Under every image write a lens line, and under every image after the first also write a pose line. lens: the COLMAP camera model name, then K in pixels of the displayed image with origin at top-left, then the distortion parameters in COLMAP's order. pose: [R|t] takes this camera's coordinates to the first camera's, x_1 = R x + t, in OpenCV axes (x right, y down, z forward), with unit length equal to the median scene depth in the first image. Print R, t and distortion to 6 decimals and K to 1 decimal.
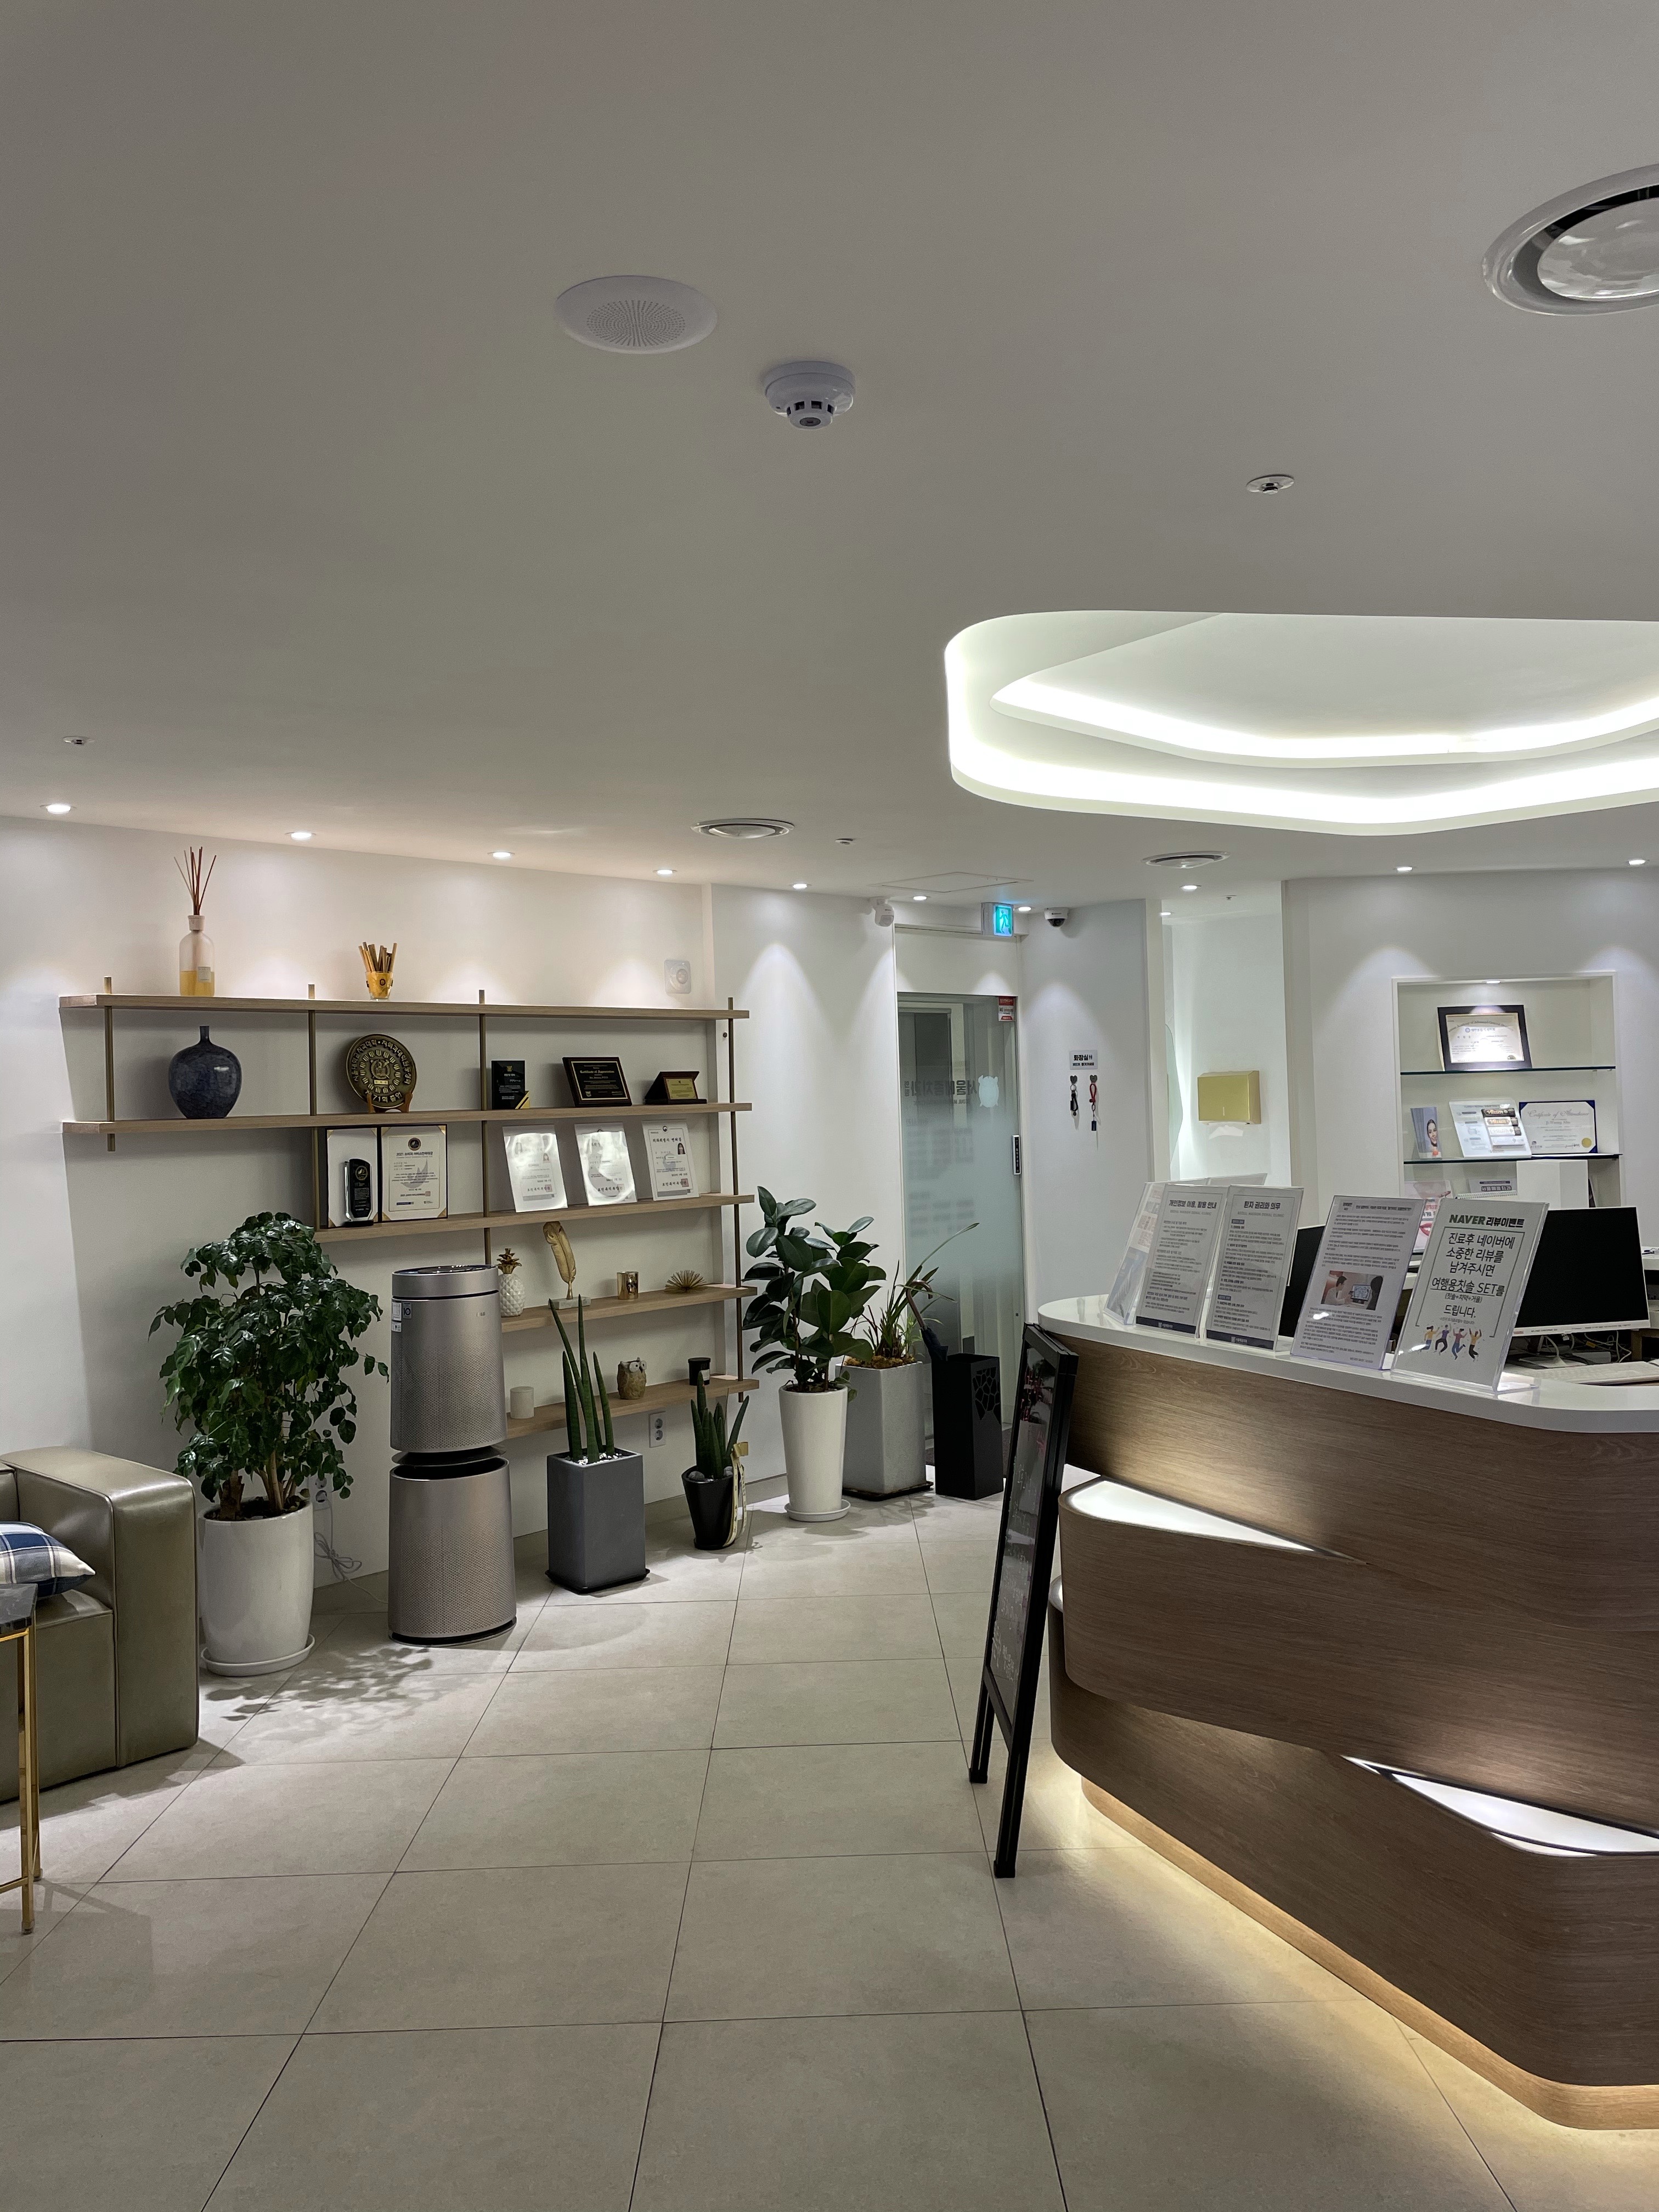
lens RADIAL K [[1666.2, 0, 831.1], [0, 1666.2, 1109.7], [0, 0, 1]] dist [0.047720, -0.052636]
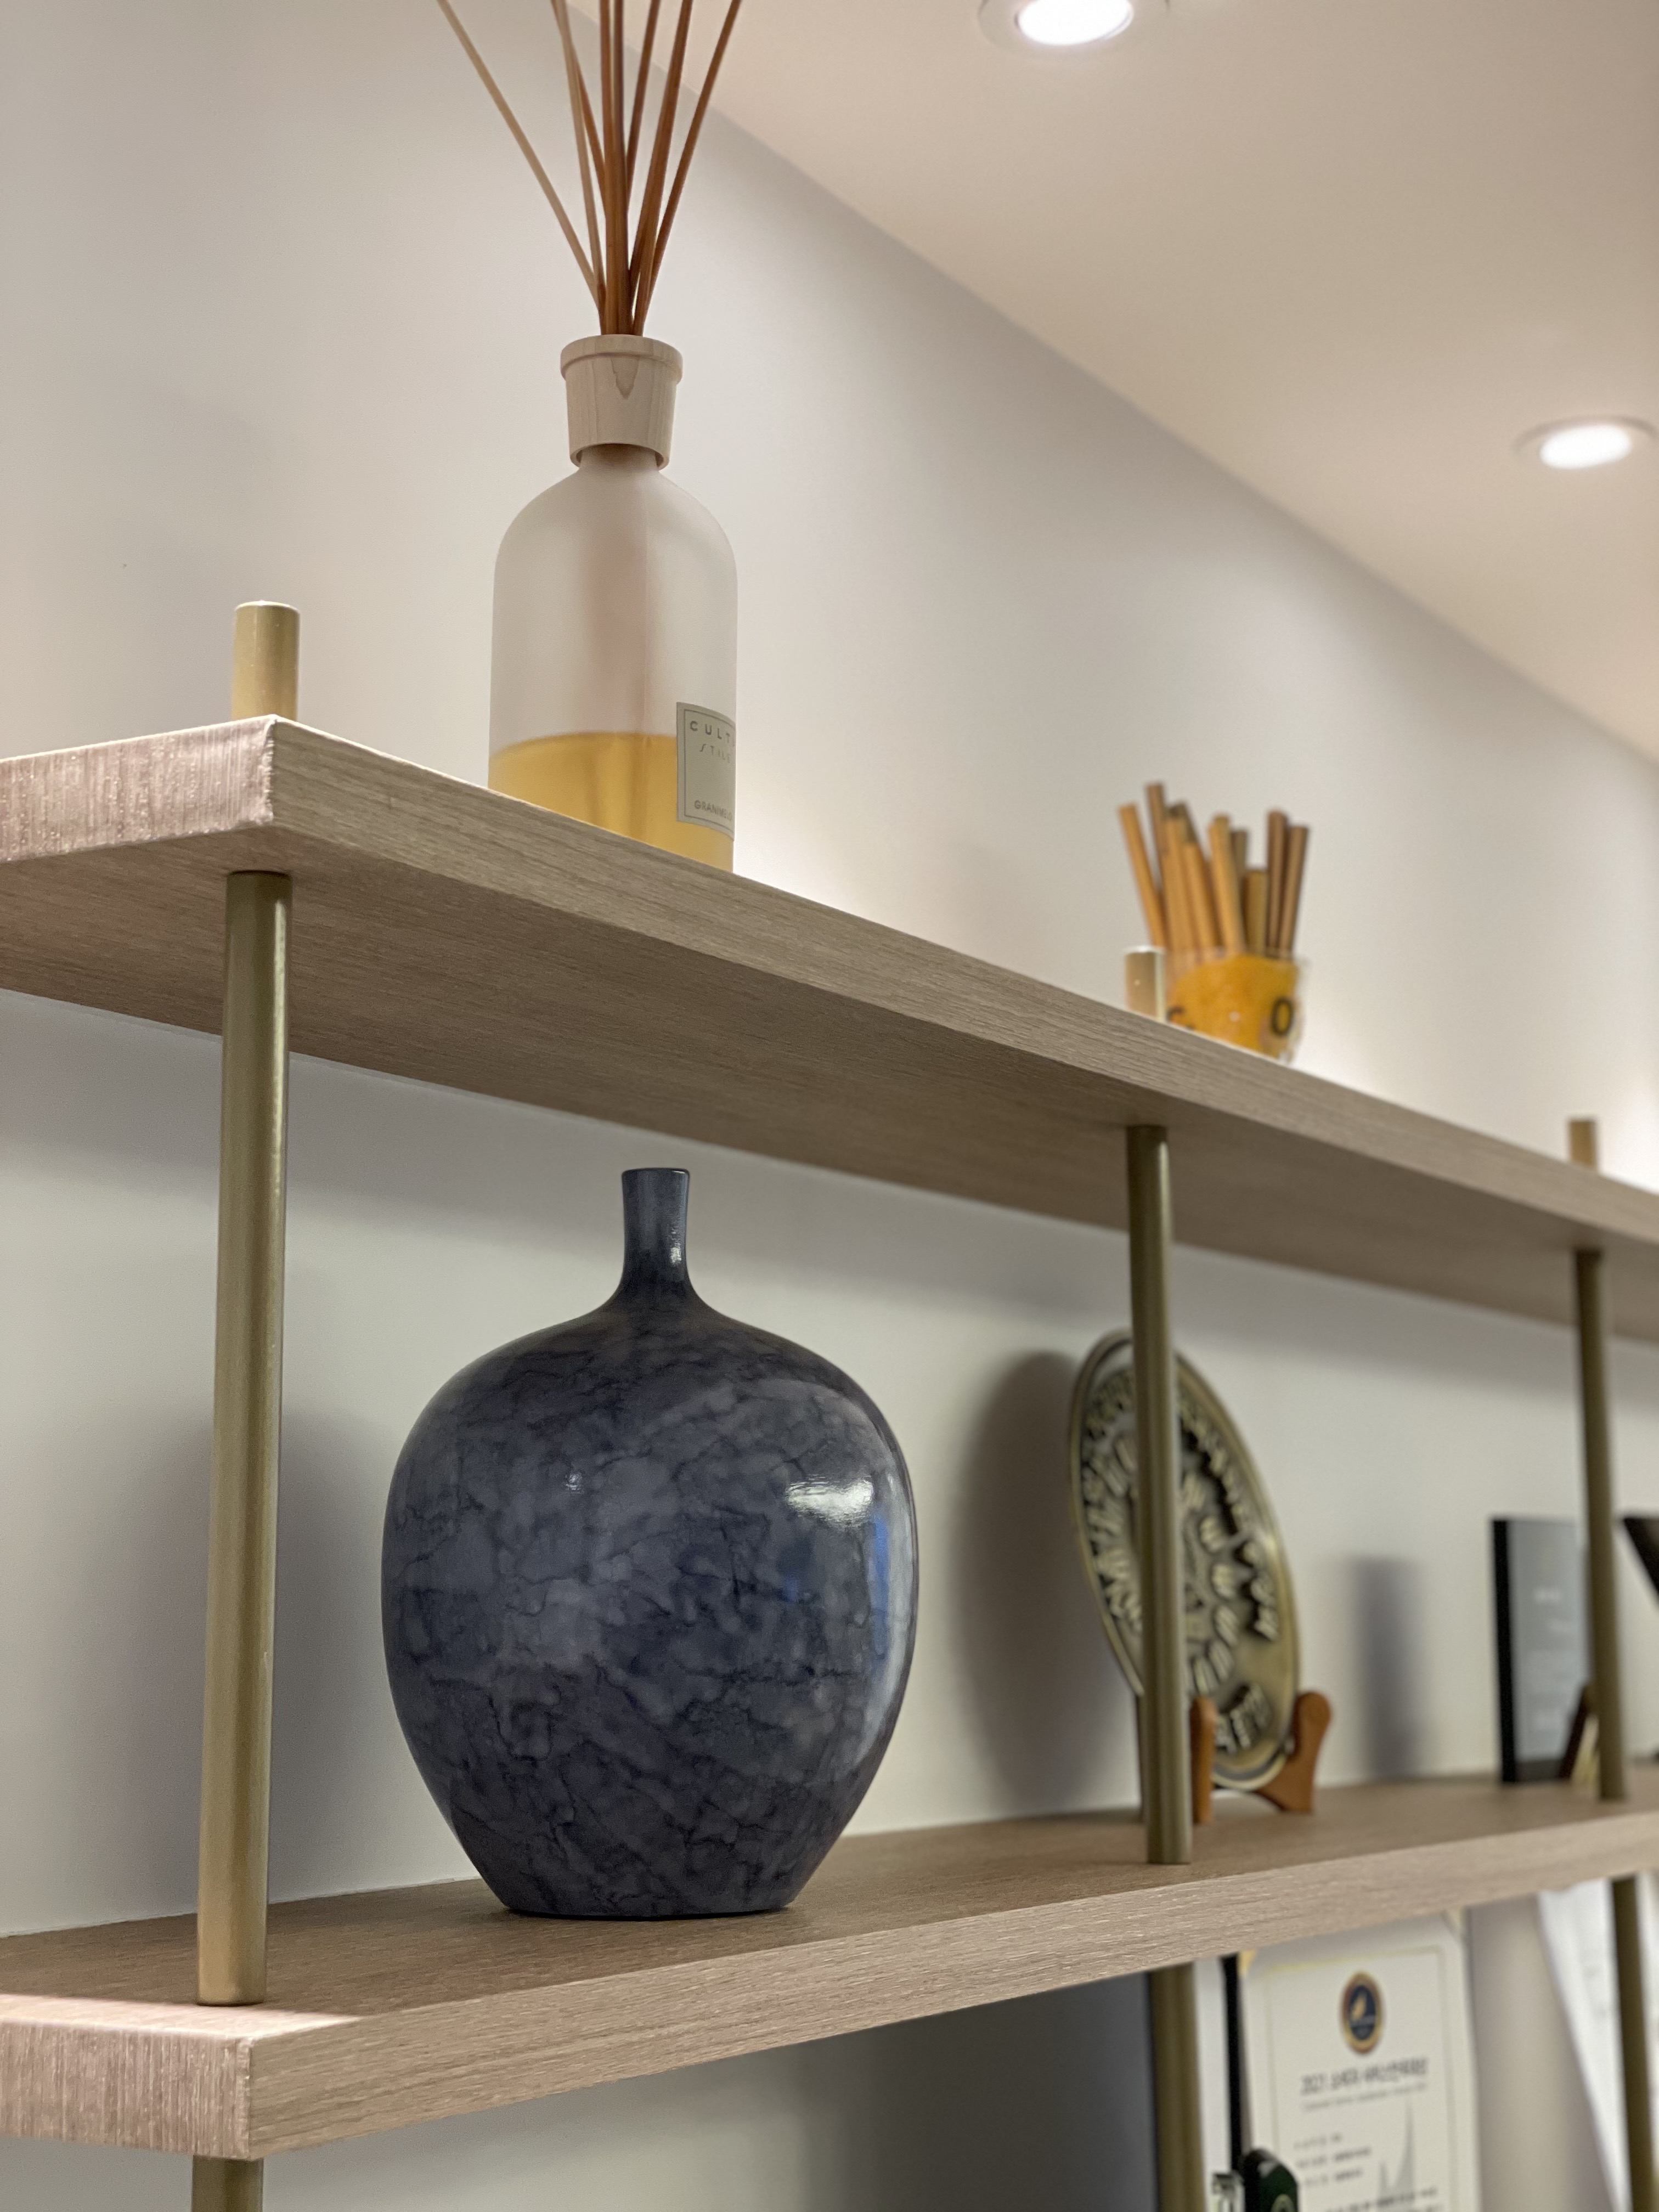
lens RADIAL K [[3323.8, 0, 825.4], [0, 3323.8, 1096.3], [0, 0, 1]] dist [0.106911, 0.000000]
pose [[0.976194, 0.047445, 0.211646, -0.328920], [-0.010273, 0.984802, -0.173378, -0.009116], [-0.216656, 0.167076, 0.961845, 0.595185]]
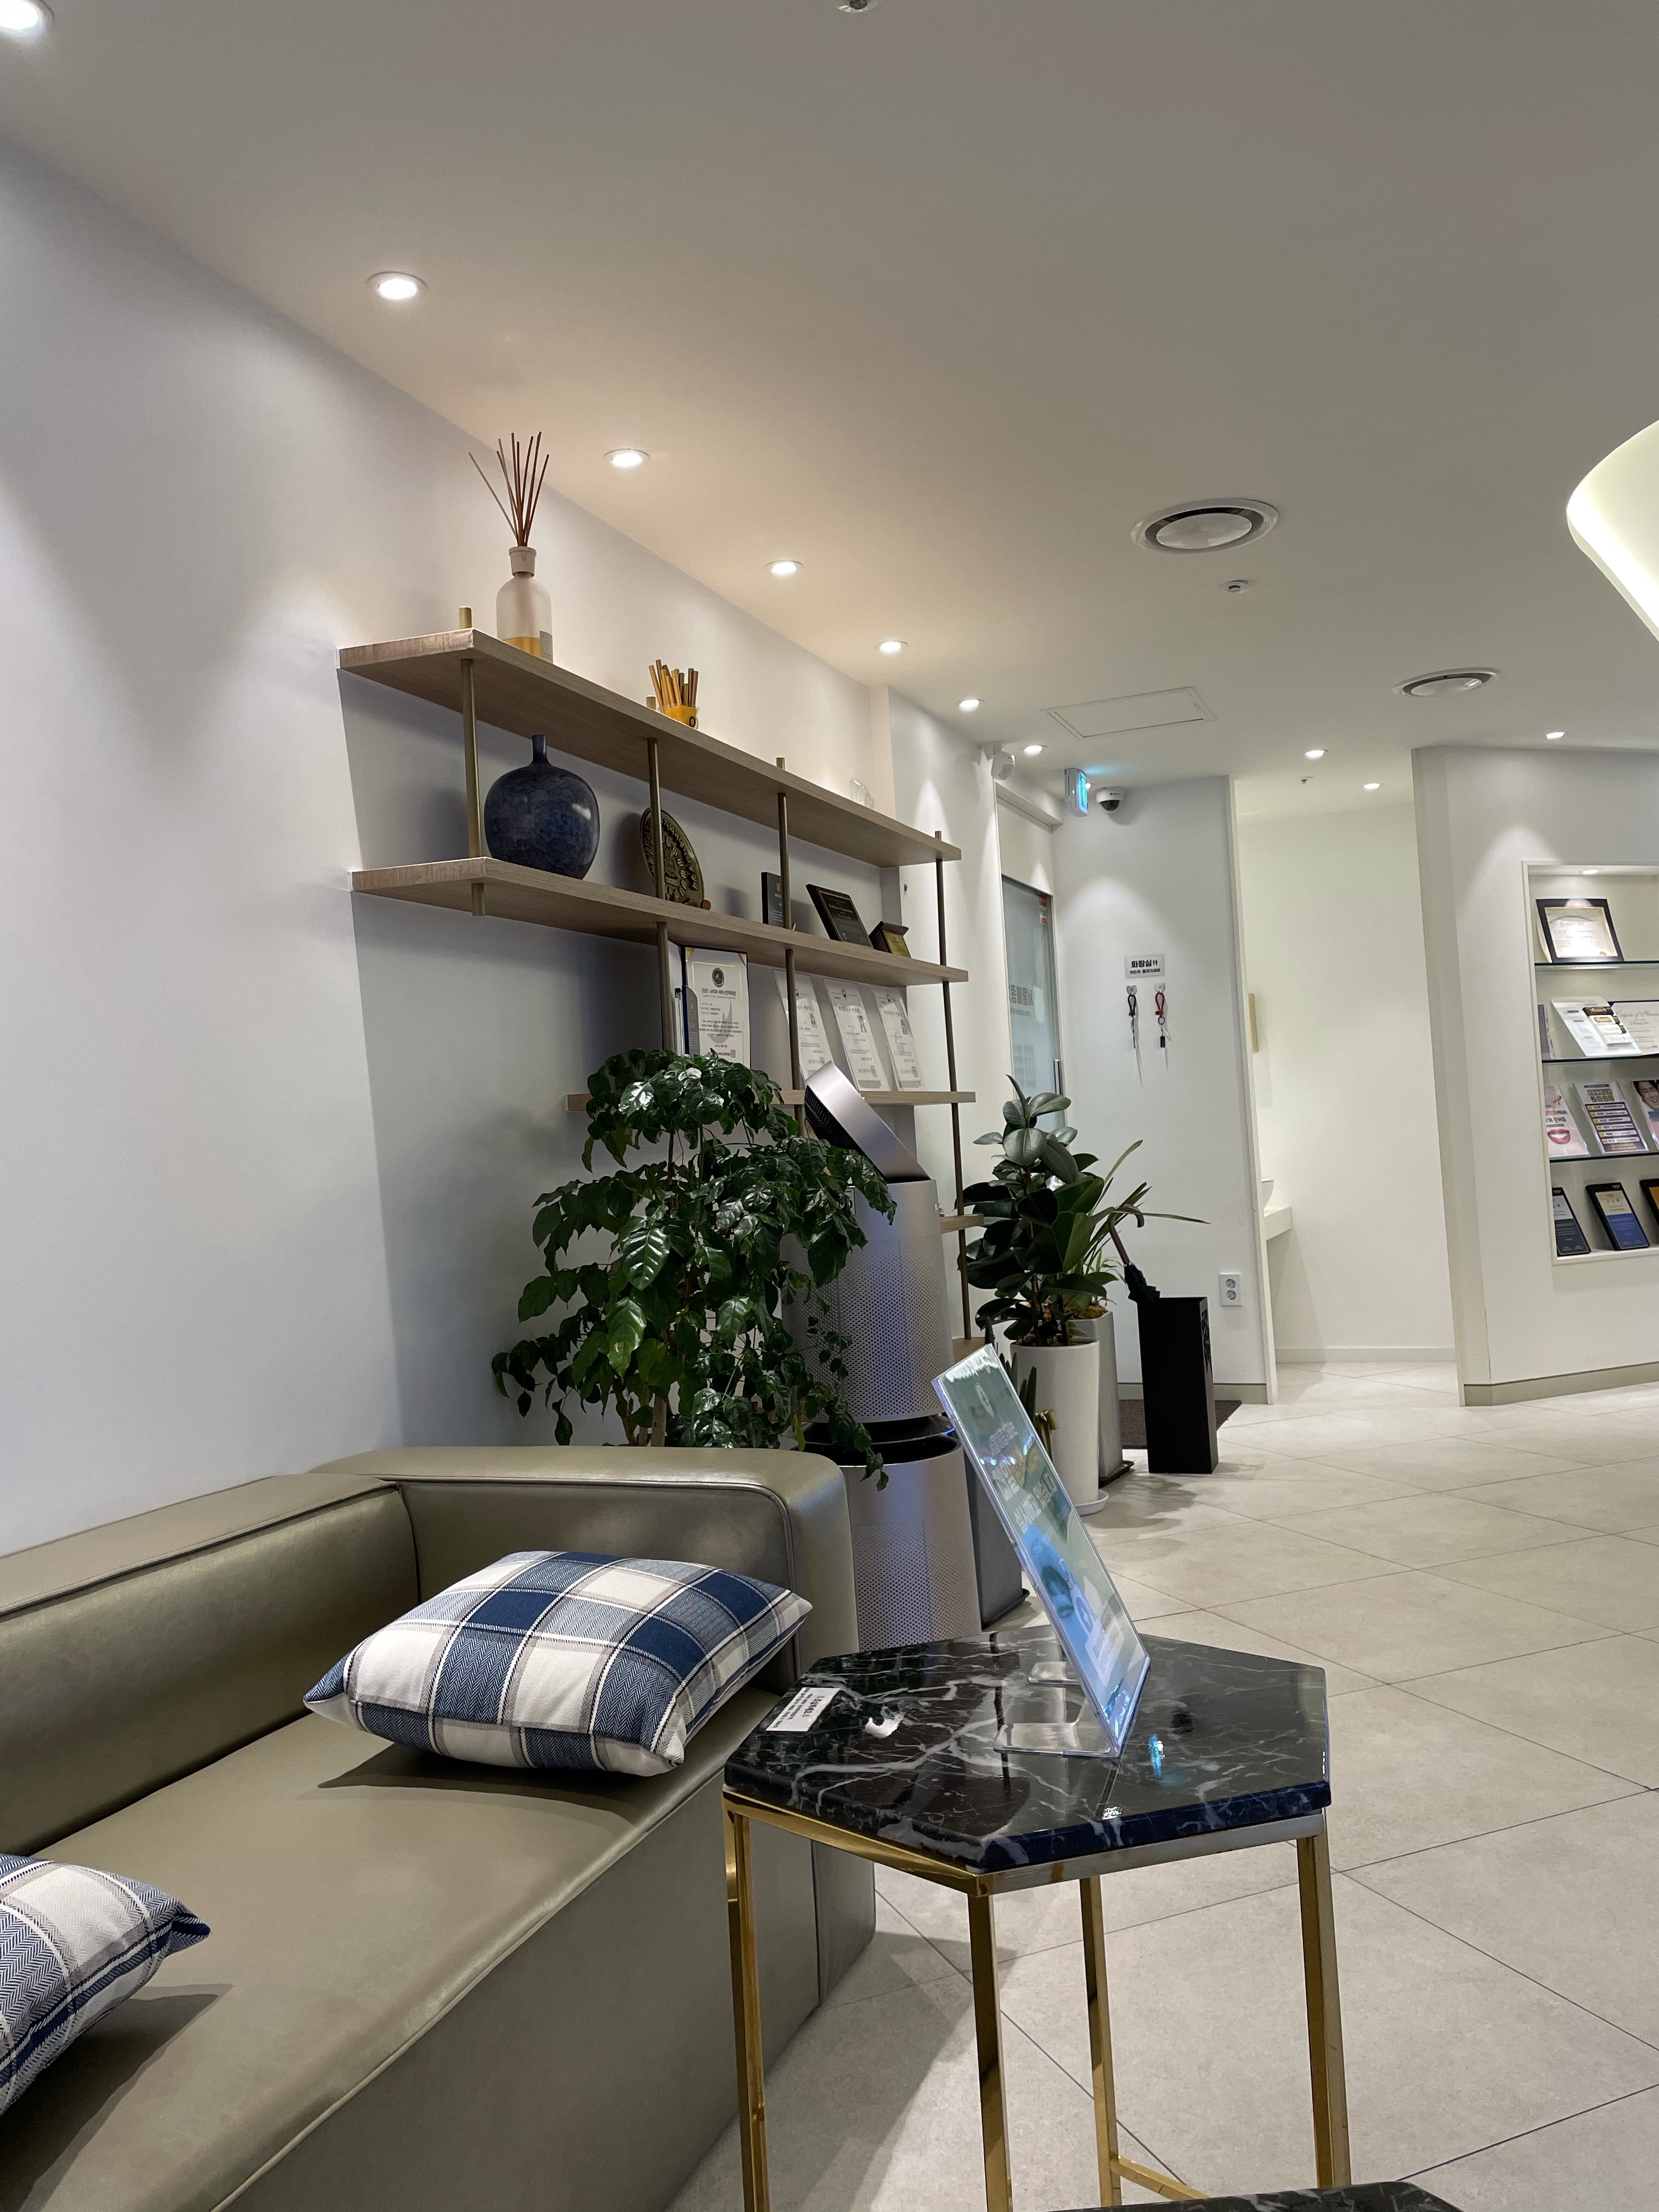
lens RADIAL K [[1666.2, 0, 845.1], [0, 1666.2, 1112.4], [0, 0, 1]] dist [0.047720, -0.052636]
pose [[0.928160, -0.019323, 0.371679, -0.393222], [0.033108, 0.998979, -0.030741, 0.083994], [-0.370706, 0.040838, 0.927852, 0.327730]]
